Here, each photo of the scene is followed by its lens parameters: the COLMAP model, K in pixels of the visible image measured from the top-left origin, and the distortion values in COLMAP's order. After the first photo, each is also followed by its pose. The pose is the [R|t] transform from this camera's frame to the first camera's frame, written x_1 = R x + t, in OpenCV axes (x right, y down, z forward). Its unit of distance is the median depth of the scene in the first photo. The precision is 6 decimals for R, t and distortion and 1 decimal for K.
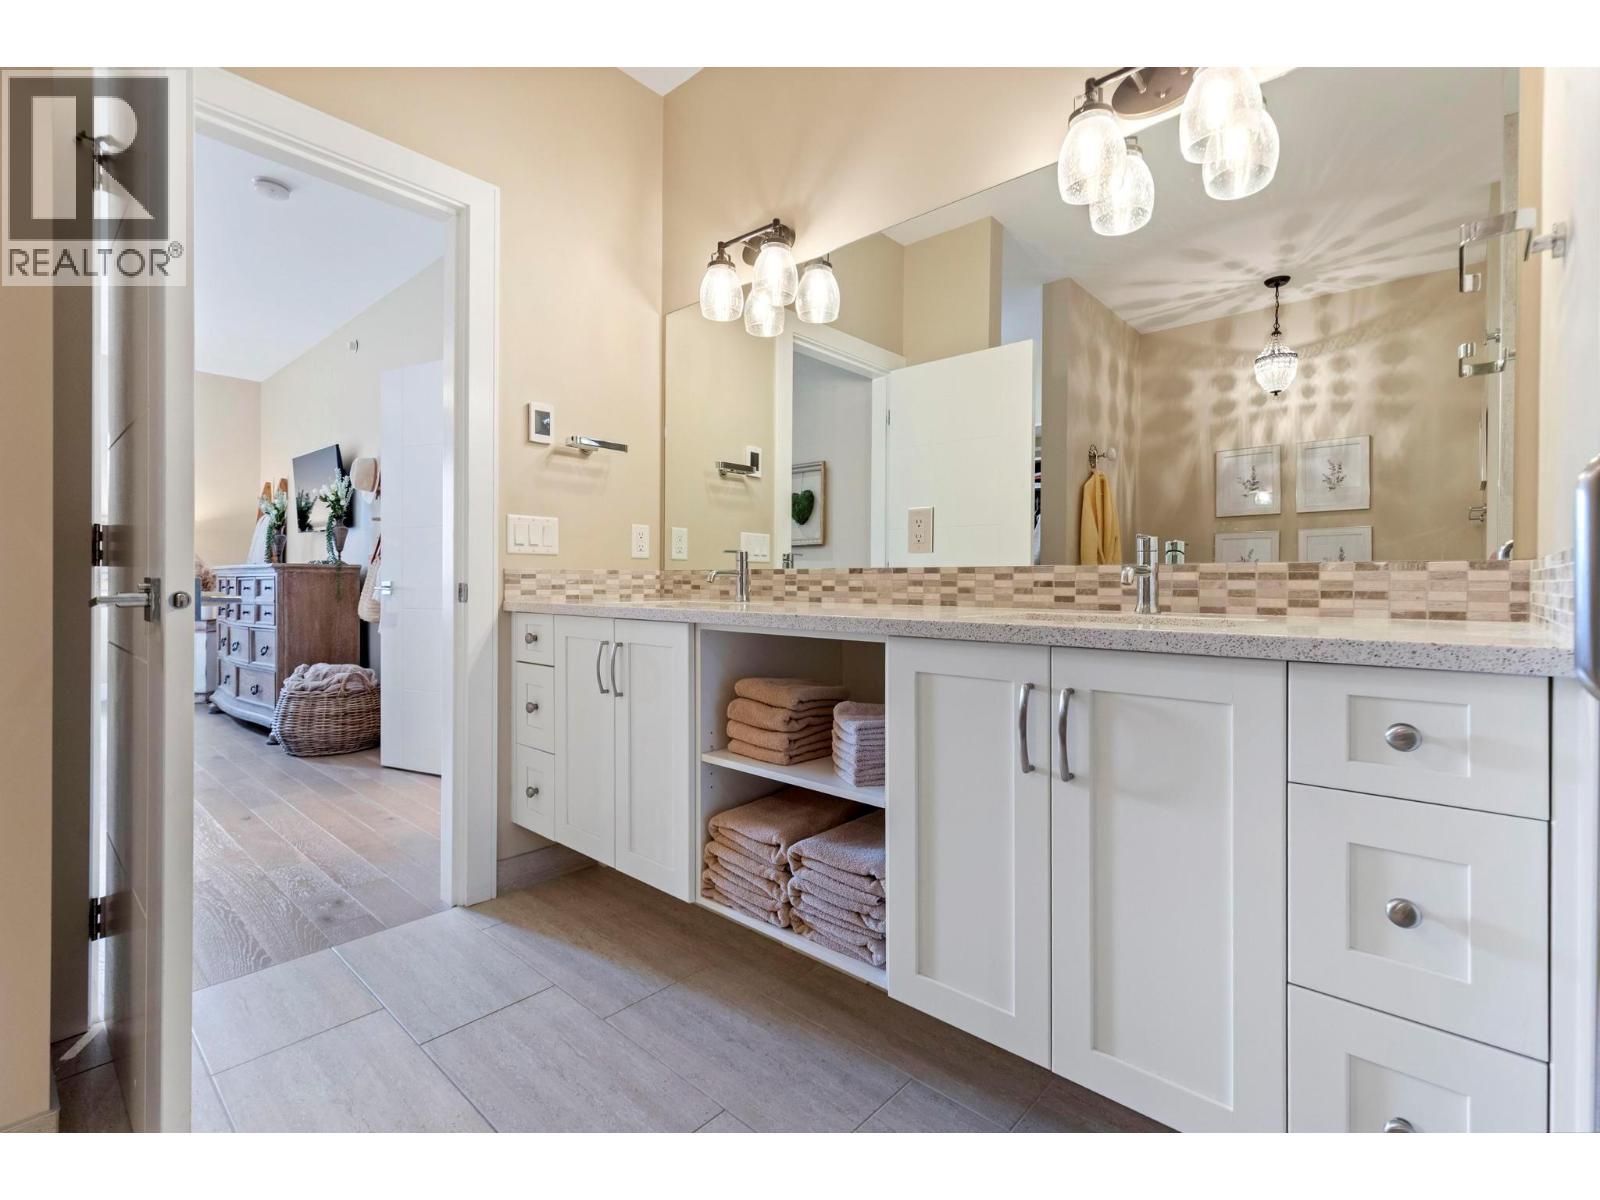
lens RADIAL K [[719.8, 0, 808.1], [0, 719.8, 589.2], [0, 0, 1]] dist [0.002251, 0.000357]
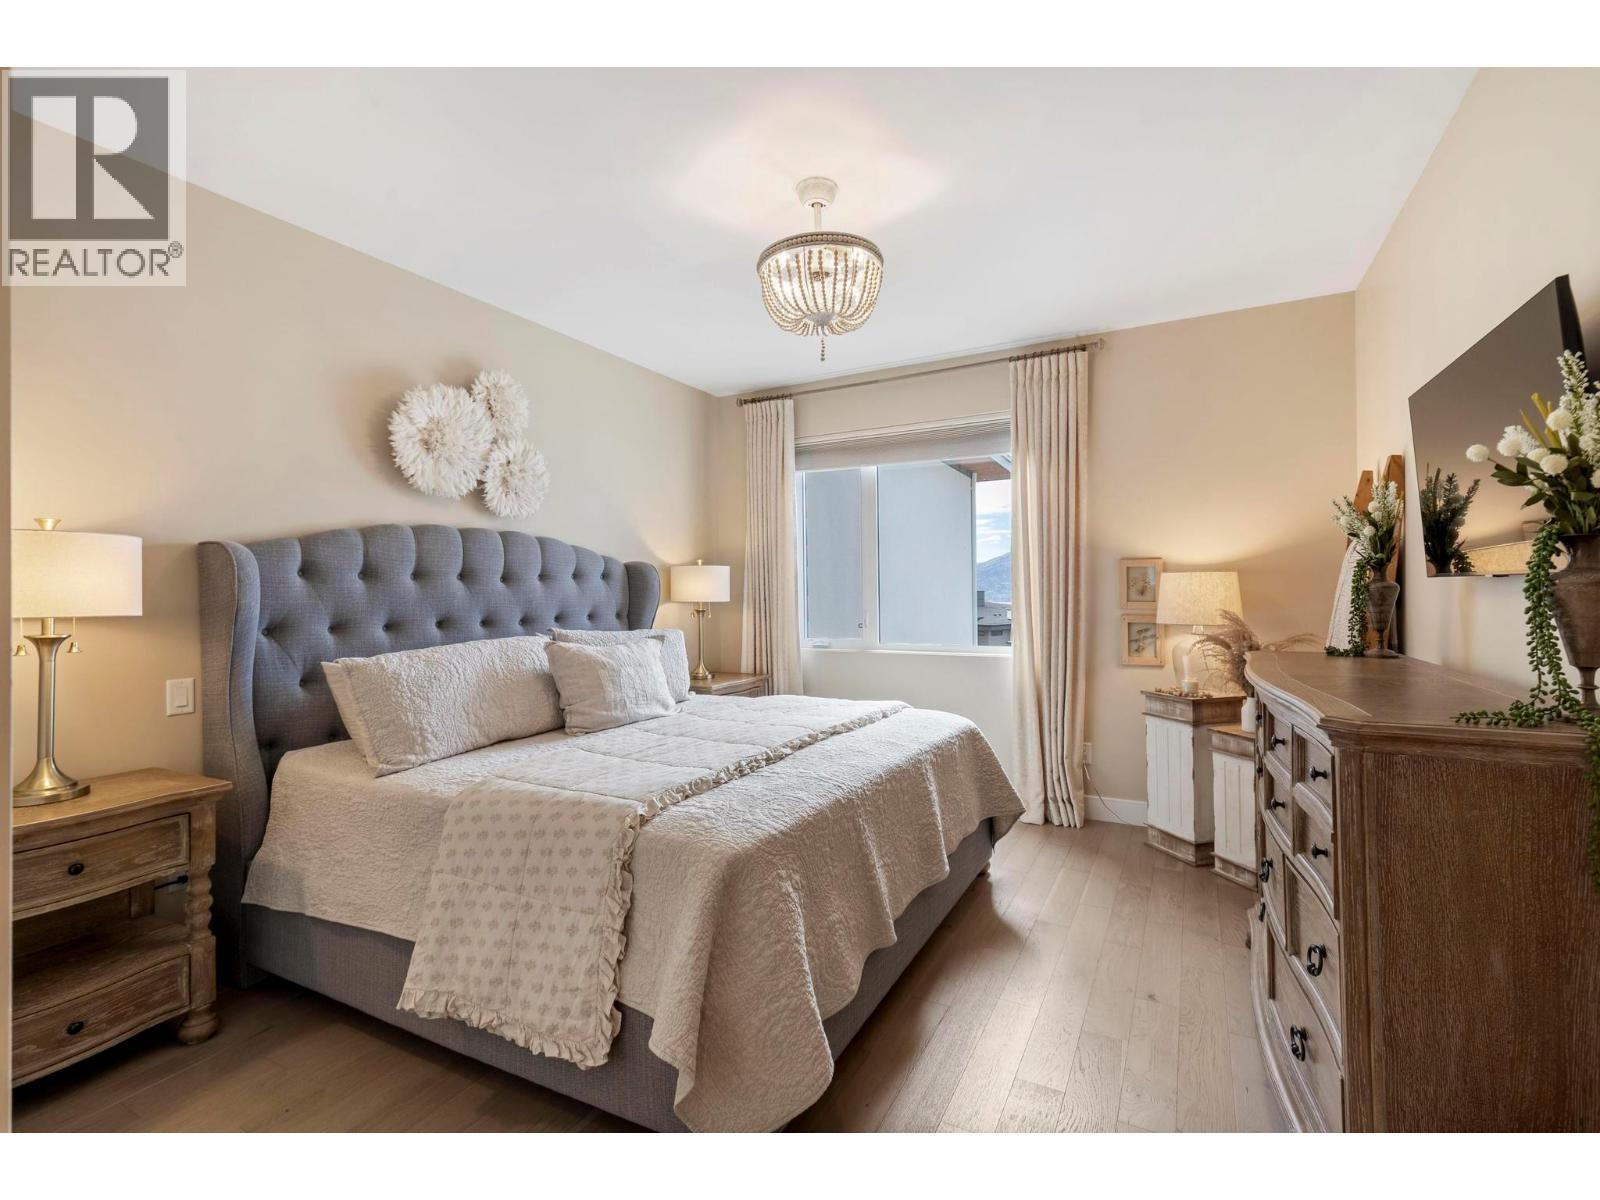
lens RADIAL K [[719.8, 0, 808.1], [0, 719.8, 589.2], [0, 0, 1]] dist [0.002251, 0.000357]
pose [[0.226871, -0.018129, -0.973756, -0.392591], [0.007692, 0.999829, -0.016822, -0.066890], [0.973895, -0.003674, 0.226971, 0.569561]]
